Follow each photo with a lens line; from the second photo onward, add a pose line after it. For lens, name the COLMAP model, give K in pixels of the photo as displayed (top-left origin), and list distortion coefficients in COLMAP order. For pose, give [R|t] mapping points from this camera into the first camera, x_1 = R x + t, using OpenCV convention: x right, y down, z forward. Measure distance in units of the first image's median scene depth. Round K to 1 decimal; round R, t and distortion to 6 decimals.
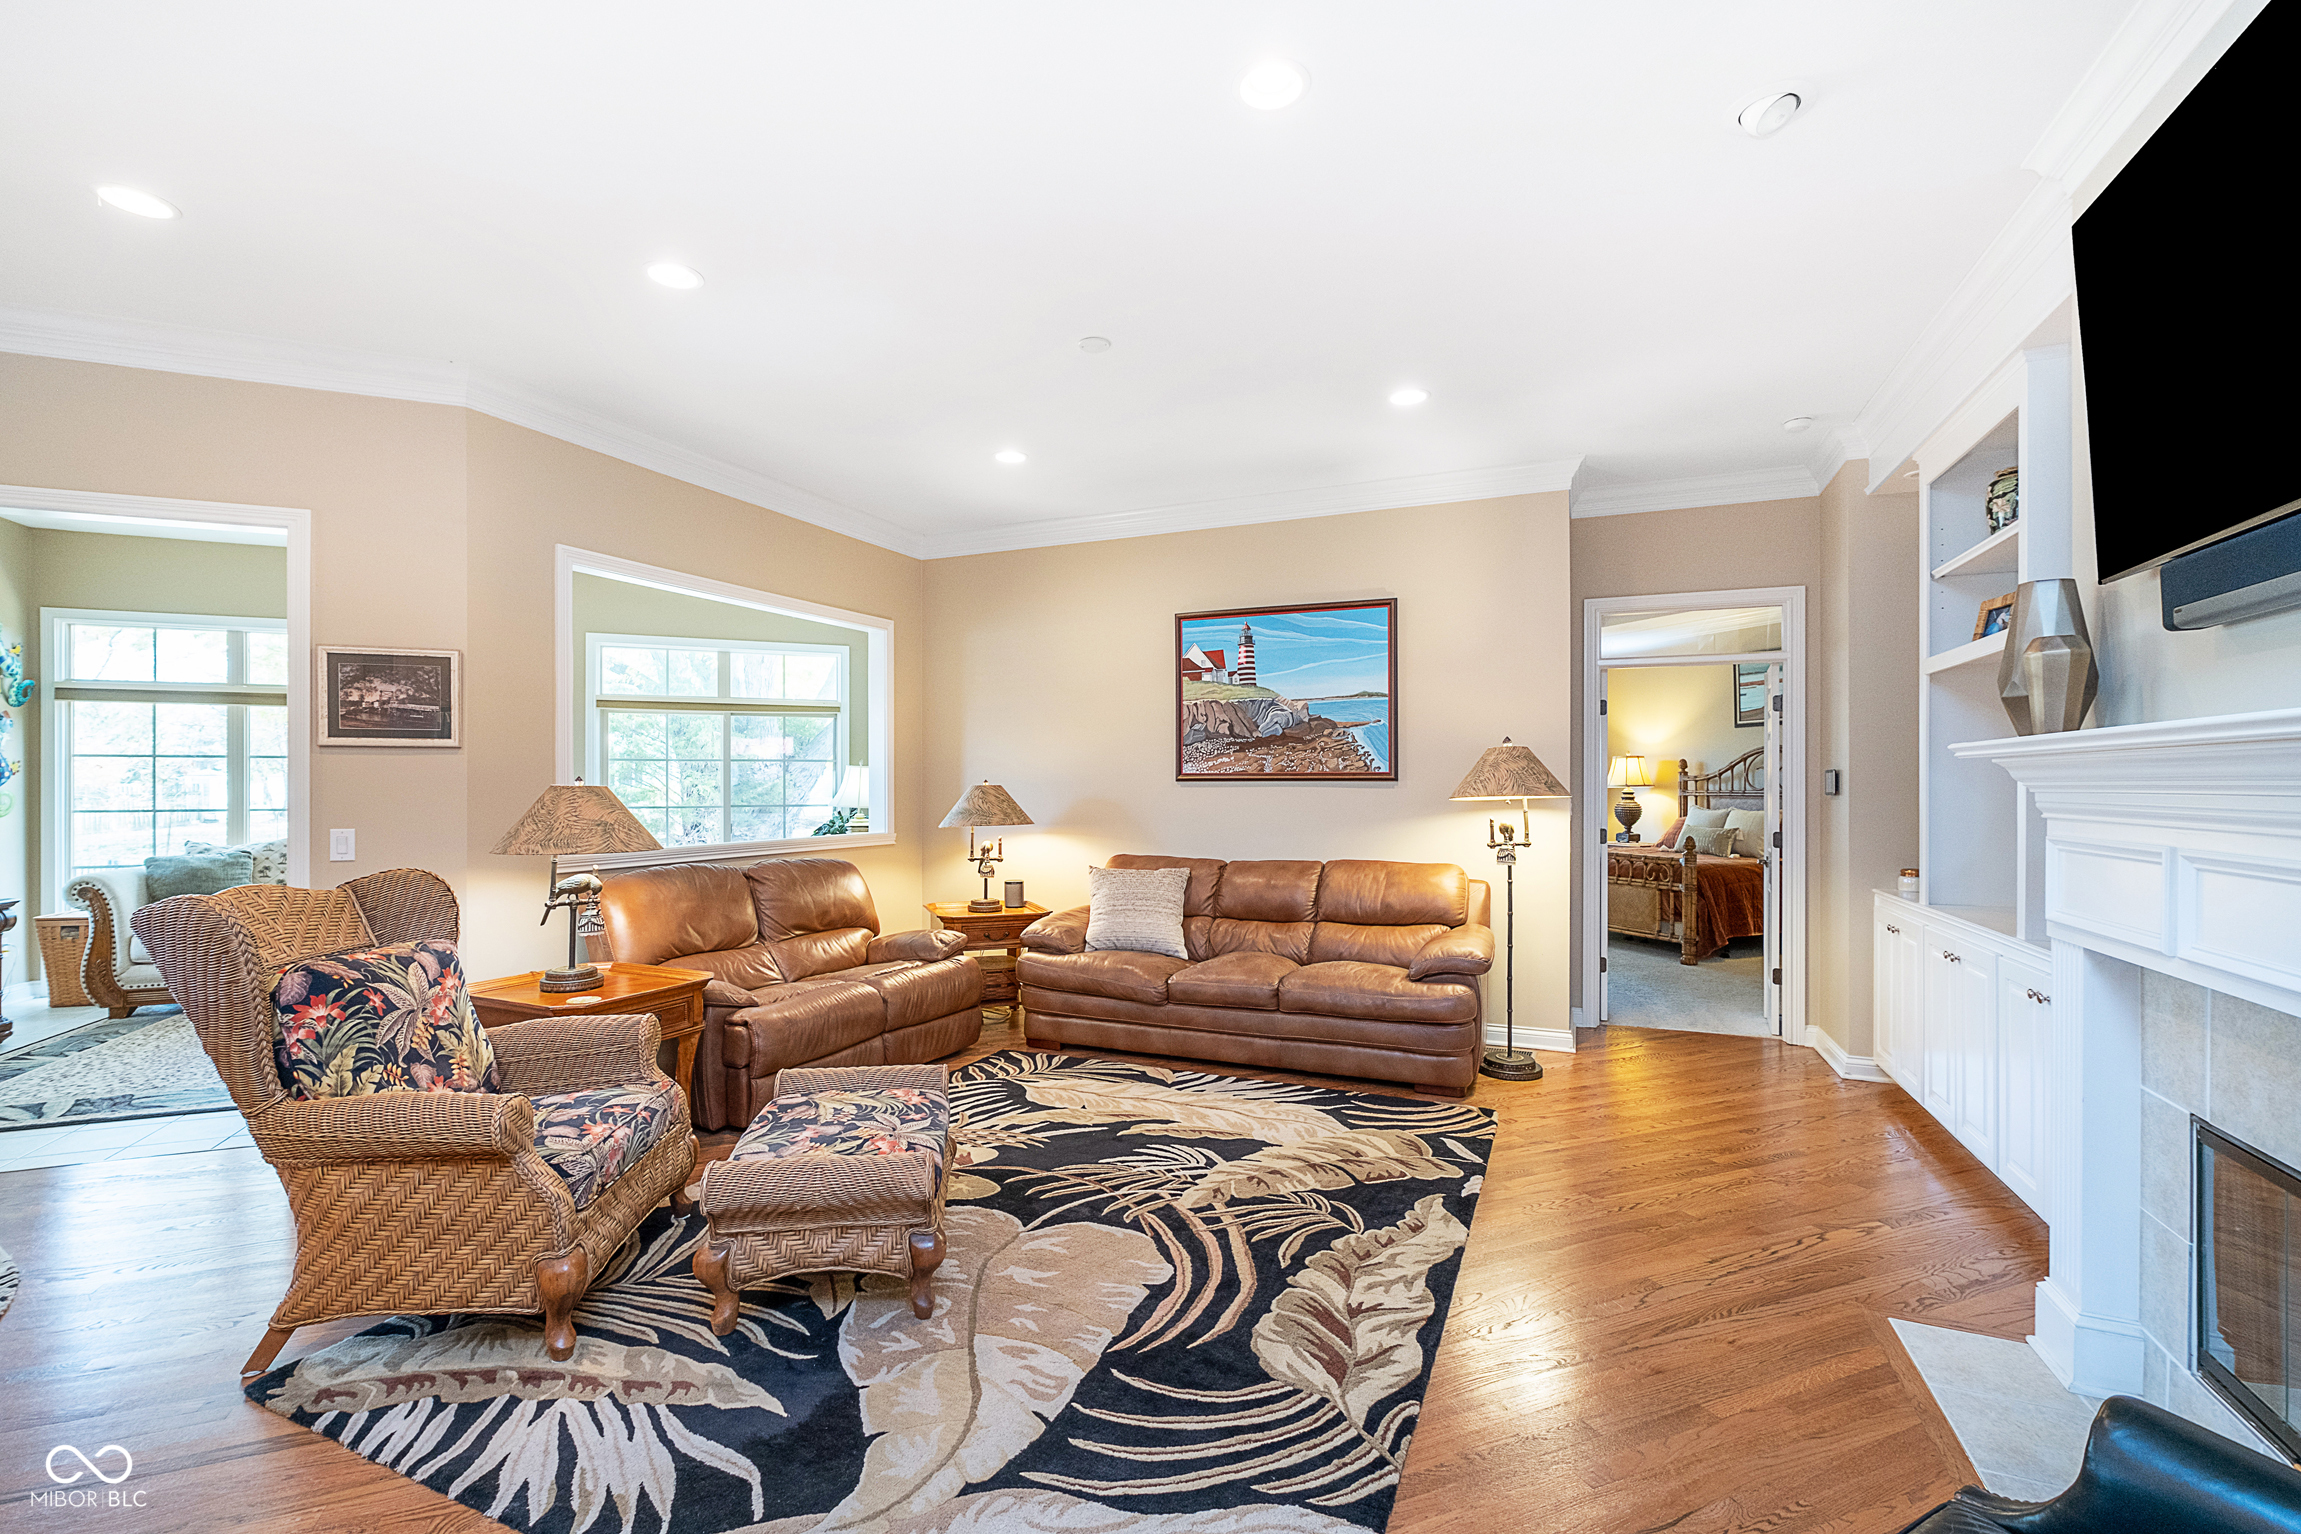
lens RADIAL K [[994.4, 0, 1145.9], [0, 994.4, 779.2], [0, 0, 1]] dist [-0.015673, 0.005693]
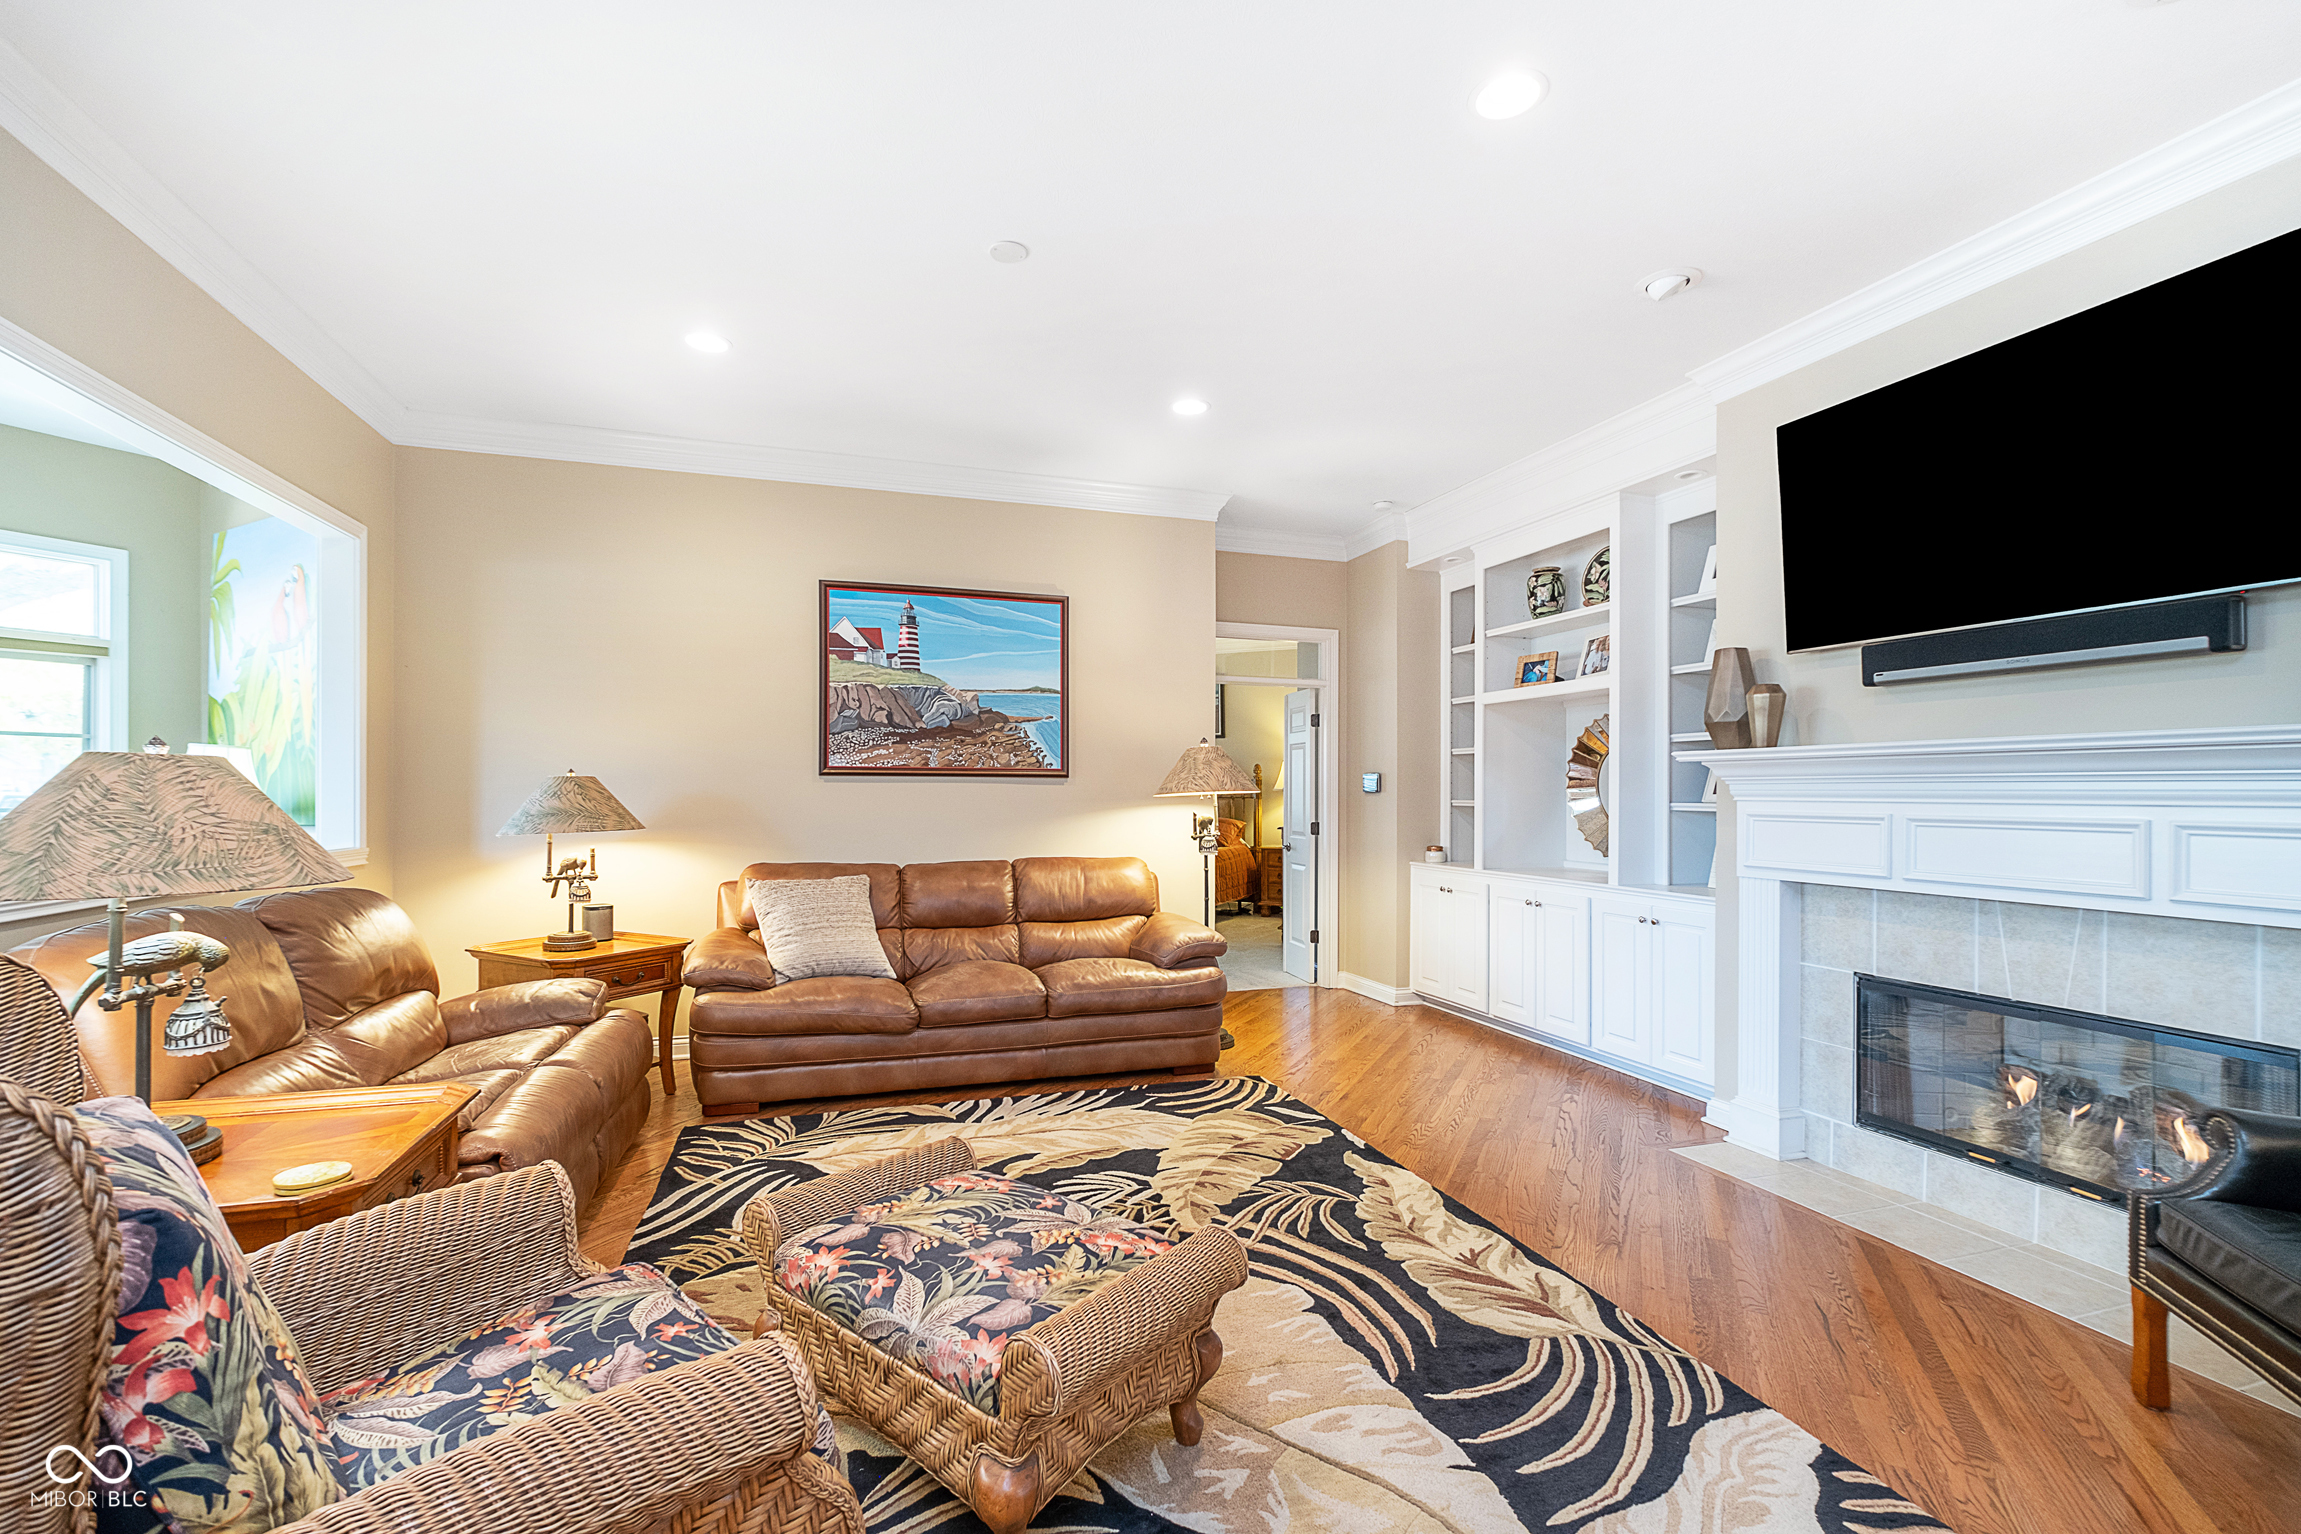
lens RADIAL K [[994.4, 0, 1061.8], [0, 994.4, 787.2], [0, 0, 1]] dist [-0.015673, 0.005693]
pose [[0.748748, 0.009332, 0.662789, -0.482203], [-0.009109, 0.999951, -0.003790, 0.017453], [-0.662792, -0.003200, 0.748797, 0.283010]]
